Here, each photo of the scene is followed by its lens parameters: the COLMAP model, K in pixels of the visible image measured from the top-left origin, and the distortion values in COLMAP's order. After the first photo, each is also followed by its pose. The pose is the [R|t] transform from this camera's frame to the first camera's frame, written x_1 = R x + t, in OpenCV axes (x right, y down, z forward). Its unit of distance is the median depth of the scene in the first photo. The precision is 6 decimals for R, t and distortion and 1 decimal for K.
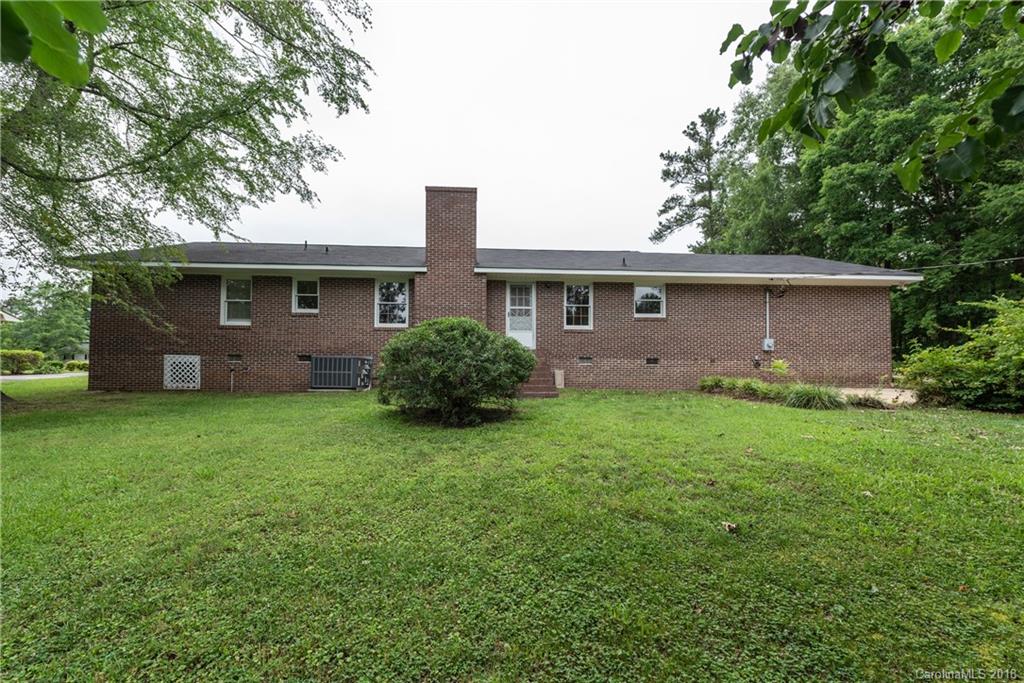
lens RADIAL K [[406.5, 0, 512.7], [0, 406.5, 345.0], [0, 0, 1]] dist [0.003816, 0.000084]
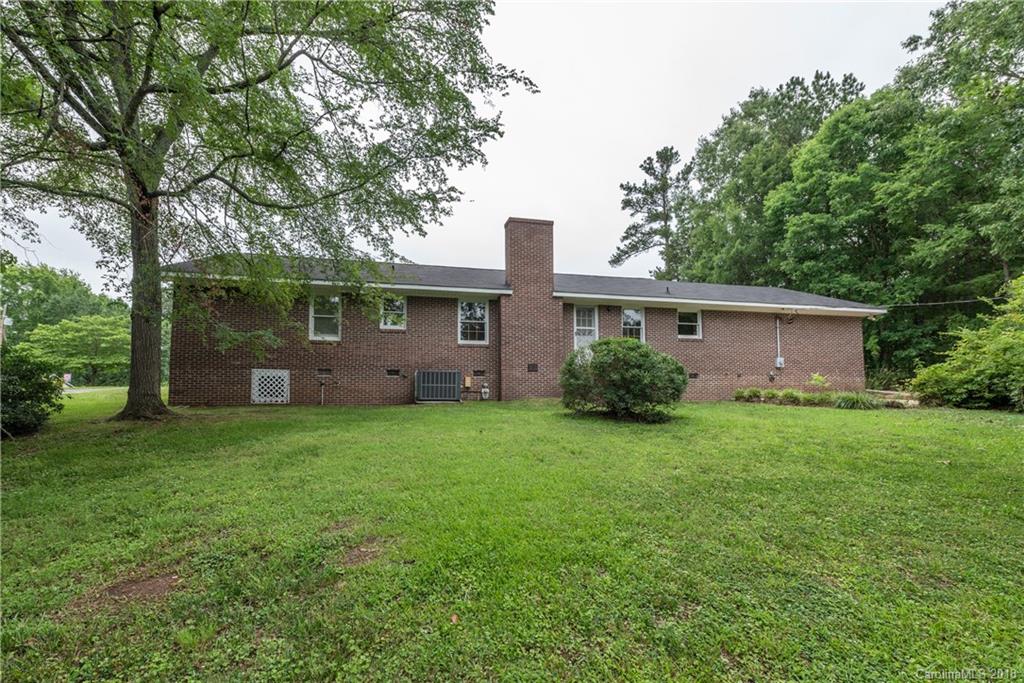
lens RADIAL K [[423.3, 0, 510.8], [0, 423.3, 348.7], [0, 0, 1]] dist [0.001640, 0.000329]
pose [[0.986460, 0.011162, 0.163620, -0.372056], [-0.005386, 0.999348, -0.035699, 0.007874], [-0.163912, 0.034335, 0.985877, -0.114145]]
